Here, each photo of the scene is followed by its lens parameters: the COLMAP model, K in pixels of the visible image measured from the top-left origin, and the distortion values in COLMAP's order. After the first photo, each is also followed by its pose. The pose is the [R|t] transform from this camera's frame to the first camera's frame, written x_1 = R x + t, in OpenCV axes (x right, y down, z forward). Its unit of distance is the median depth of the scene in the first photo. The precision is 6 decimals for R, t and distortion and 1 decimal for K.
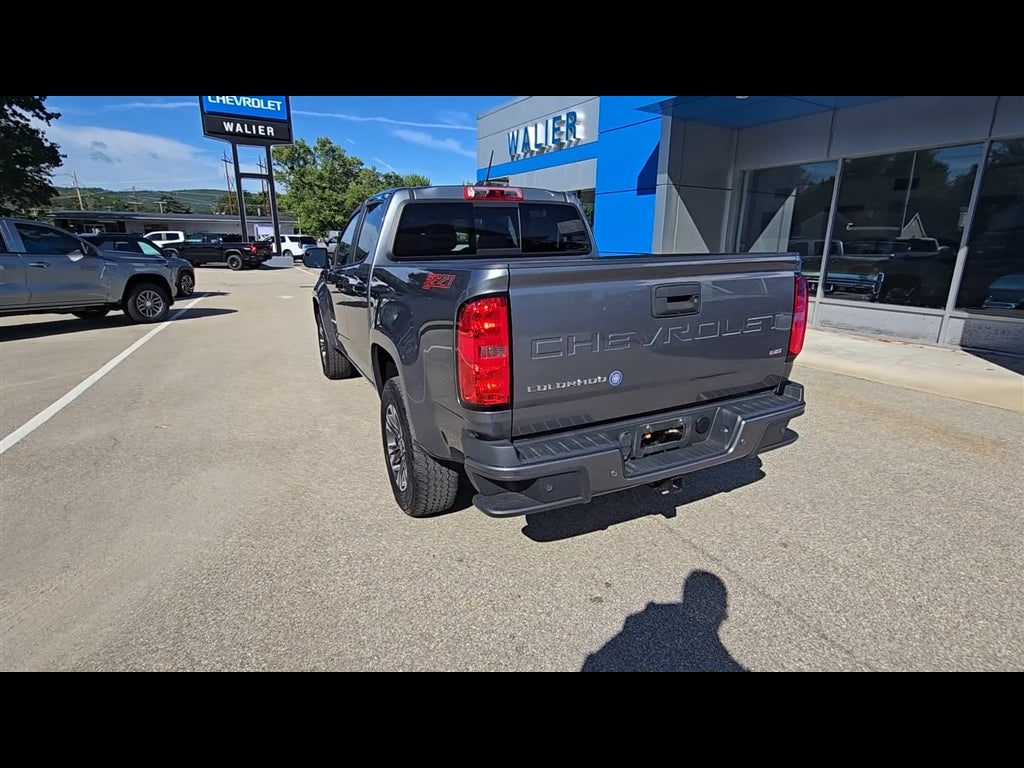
lens RADIAL K [[530.5, 0, 523.9], [0, 530.5, 385.2], [0, 0, 1]] dist [0.005350, -0.000404]
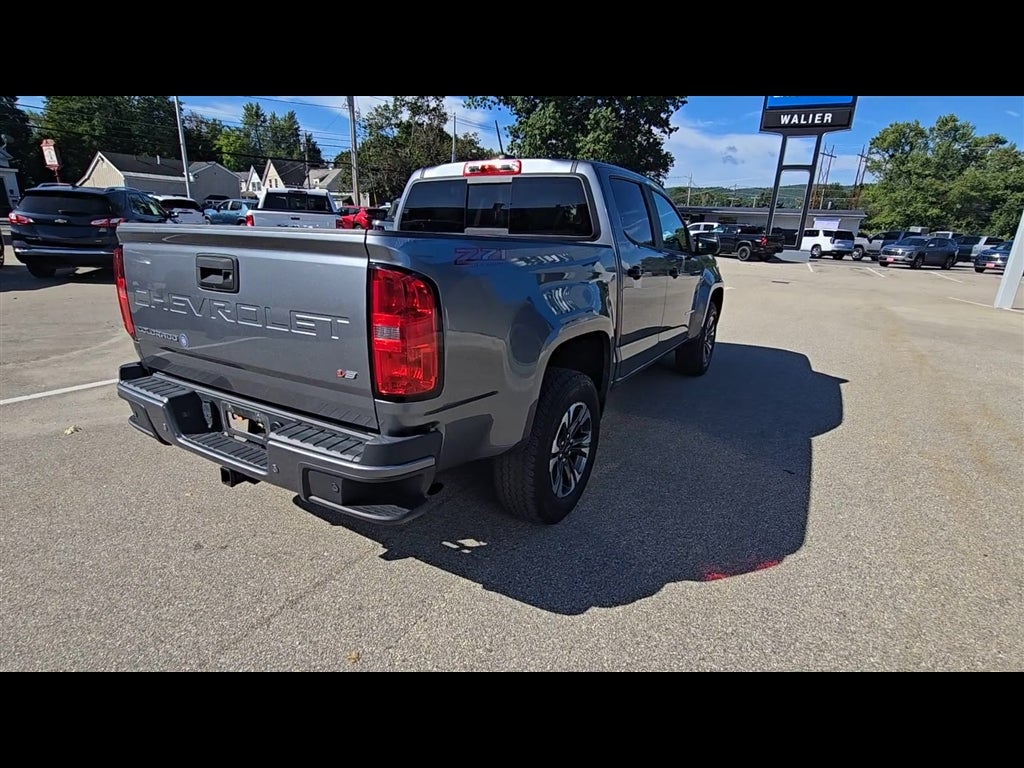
lens RADIAL K [[530.5, 0, 523.9], [0, 530.5, 385.2], [0, 0, 1]] dist [0.005350, -0.000404]
pose [[0.537051, 0.263692, -0.801276, 0.115001], [-0.256517, 0.955953, 0.142666, -0.020671], [0.803602, 0.128921, 0.581037, 0.078783]]
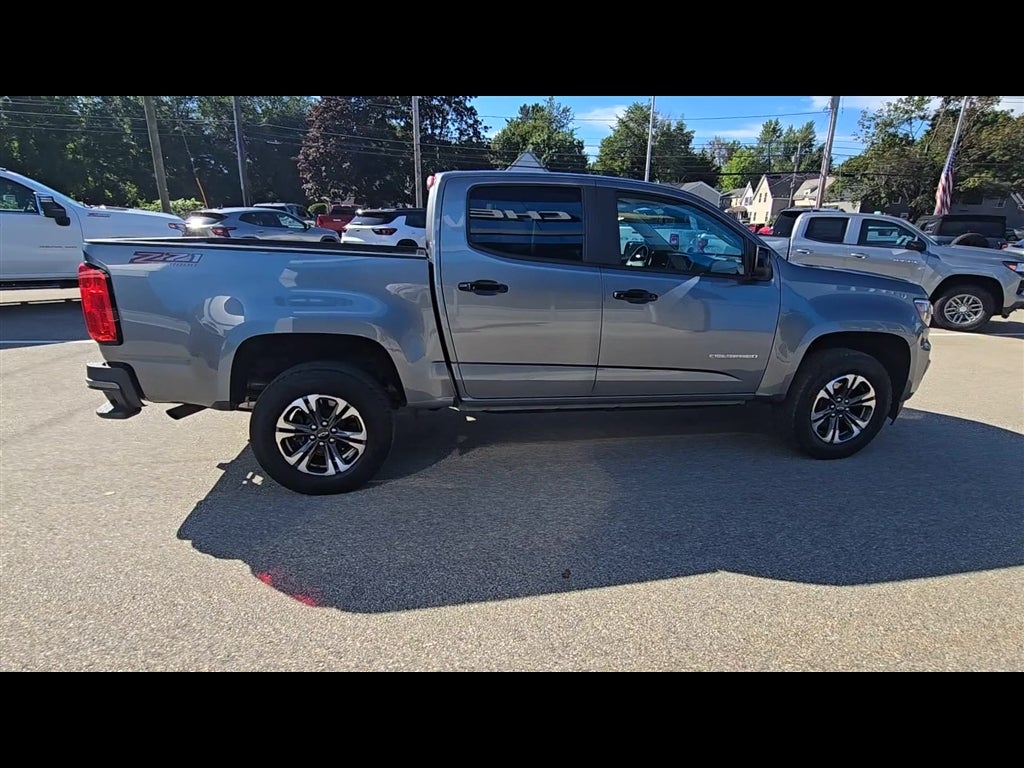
lens RADIAL K [[530.5, 0, 523.9], [0, 530.5, 385.2], [0, 0, 1]] dist [0.005350, -0.000404]
pose [[-0.303303, 0.274490, -0.912503, 0.130310], [-0.268855, 0.894055, 0.358305, -0.060792], [0.914179, 0.354006, -0.197372, 0.210647]]
